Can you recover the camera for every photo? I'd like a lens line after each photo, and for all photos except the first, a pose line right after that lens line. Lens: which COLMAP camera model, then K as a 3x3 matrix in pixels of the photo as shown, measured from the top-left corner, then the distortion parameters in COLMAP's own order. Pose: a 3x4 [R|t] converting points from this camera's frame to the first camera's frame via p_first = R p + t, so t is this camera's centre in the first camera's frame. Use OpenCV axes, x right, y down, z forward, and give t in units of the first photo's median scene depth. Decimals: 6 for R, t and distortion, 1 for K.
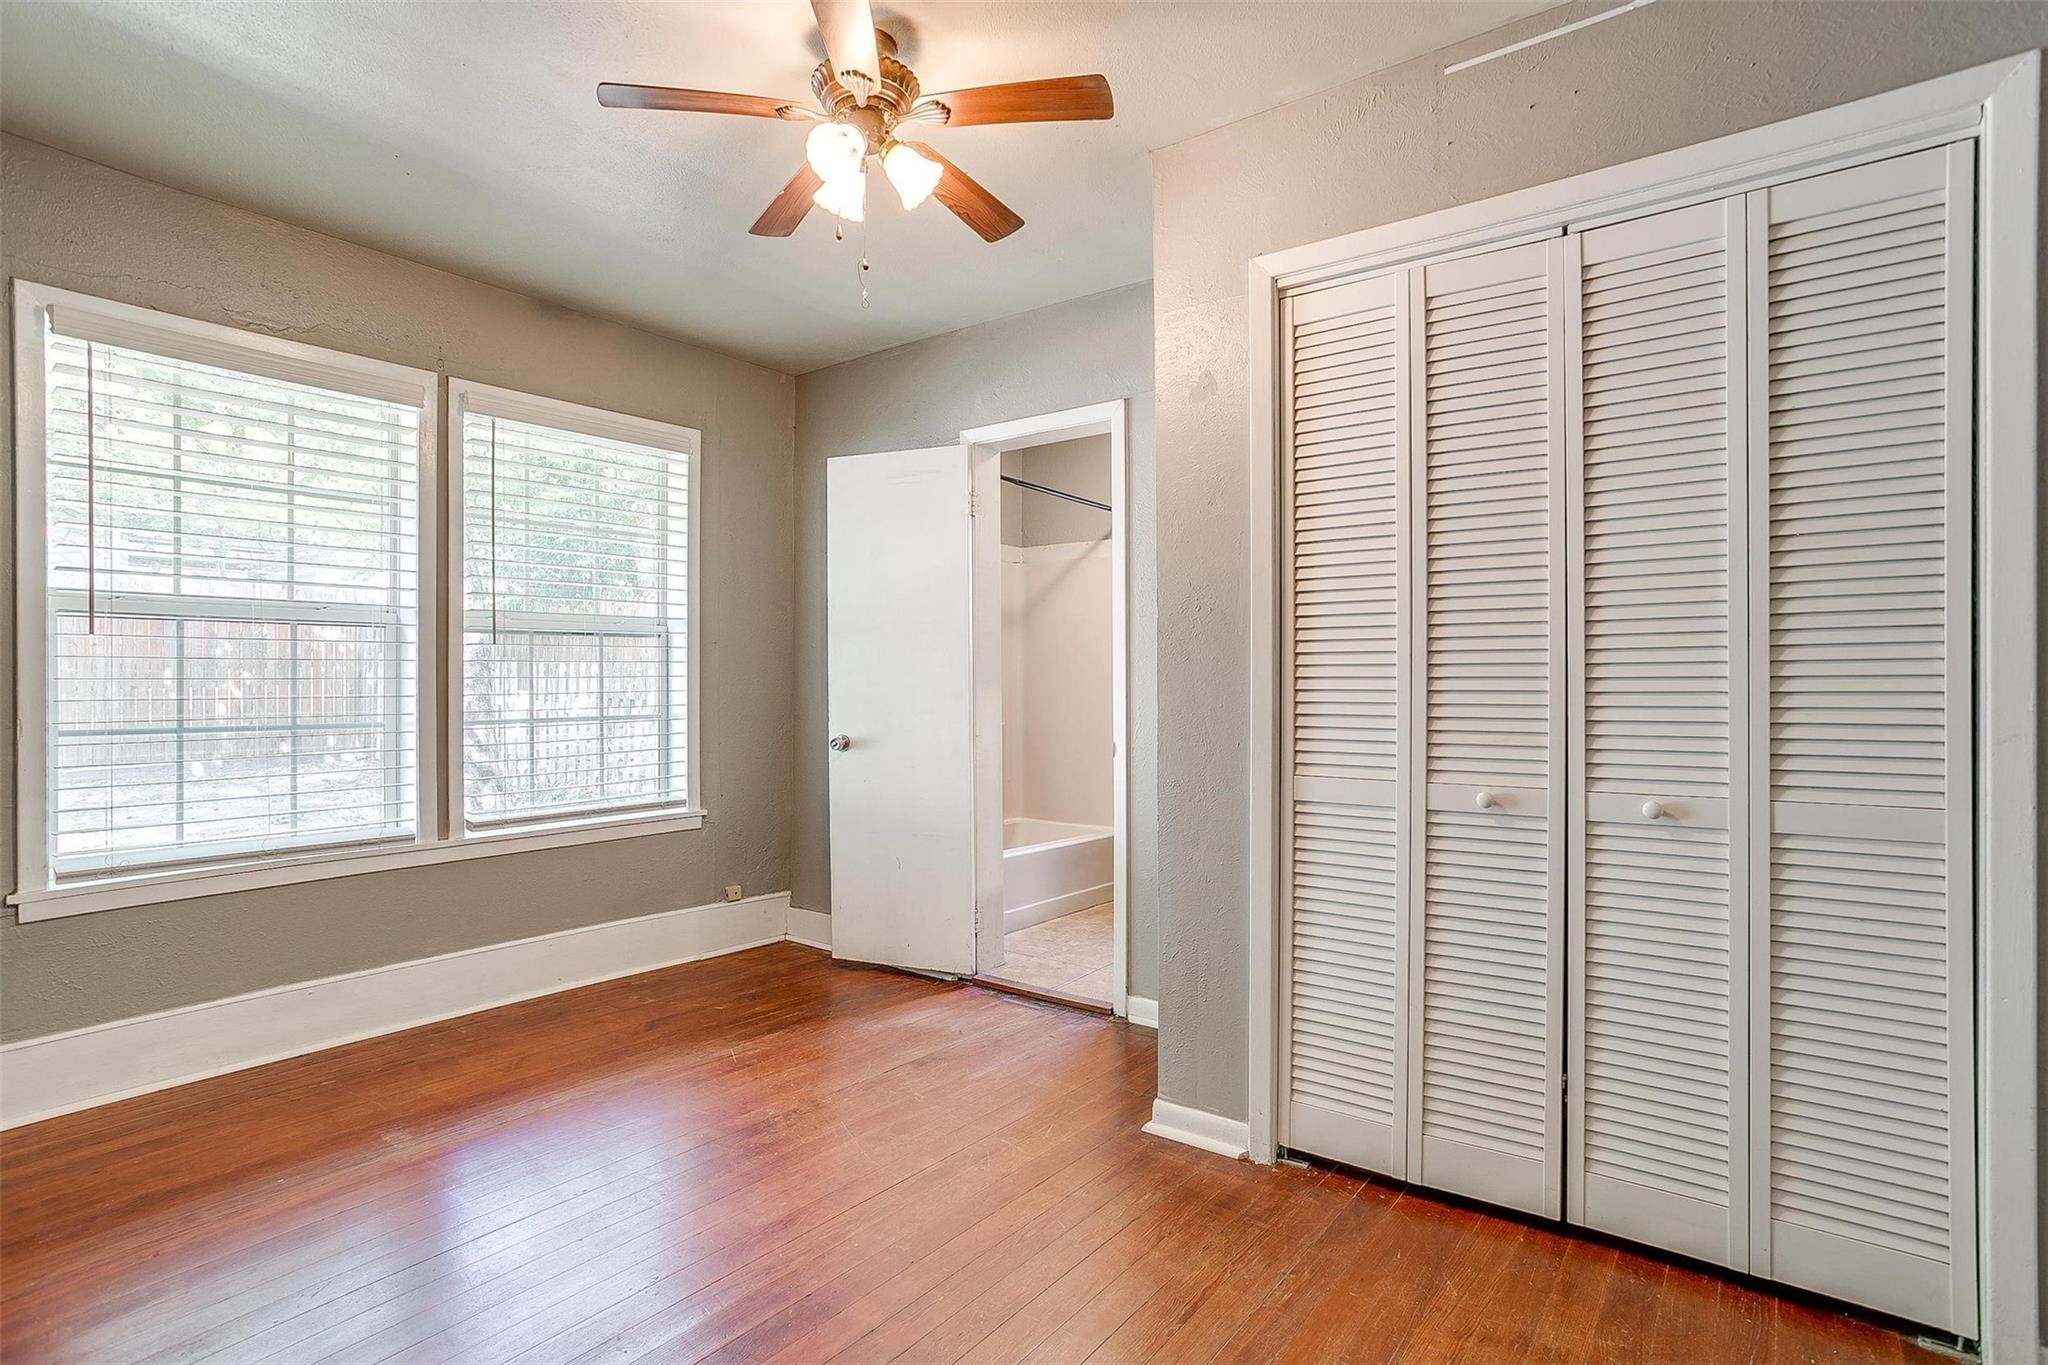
lens RADIAL K [[1024.3, 0, 1024.0], [0, 1024.3, 682.5], [0, 0, 1]] dist [0.015895, 0.000142]
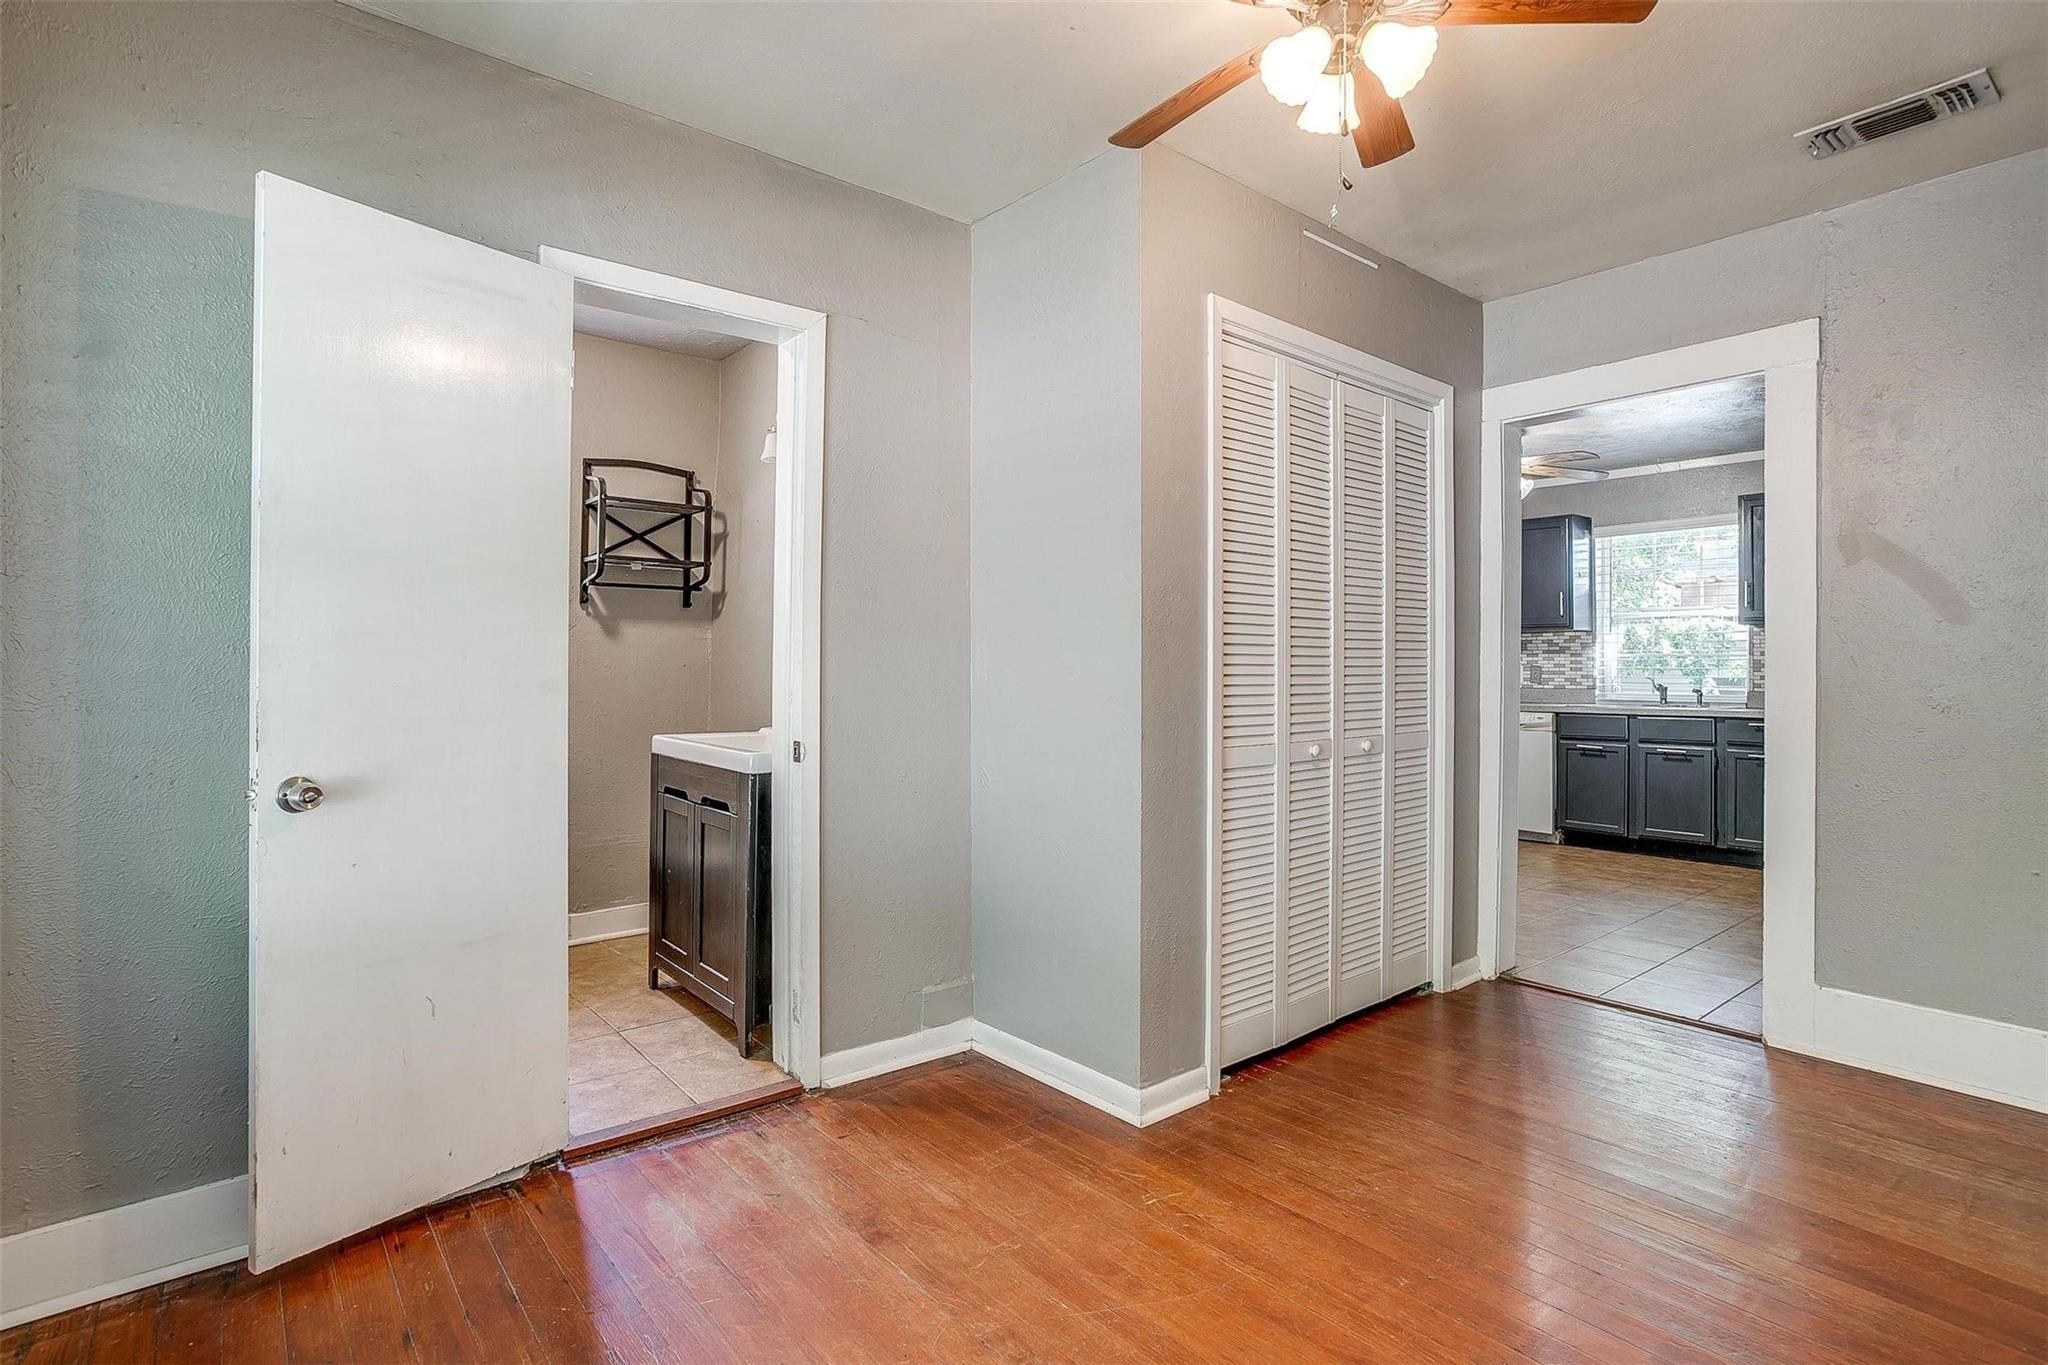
lens RADIAL K [[1001.2, 0, 1024.0], [0, 1001.2, 682.5], [0, 0, 1]] dist [-0.014666, 0.000007]
pose [[0.224941, -0.006499, 0.974351, -0.636737], [-0.006614, 0.999945, 0.008197, 0.004310], [-0.974350, -0.008288, 0.224886, 0.687031]]
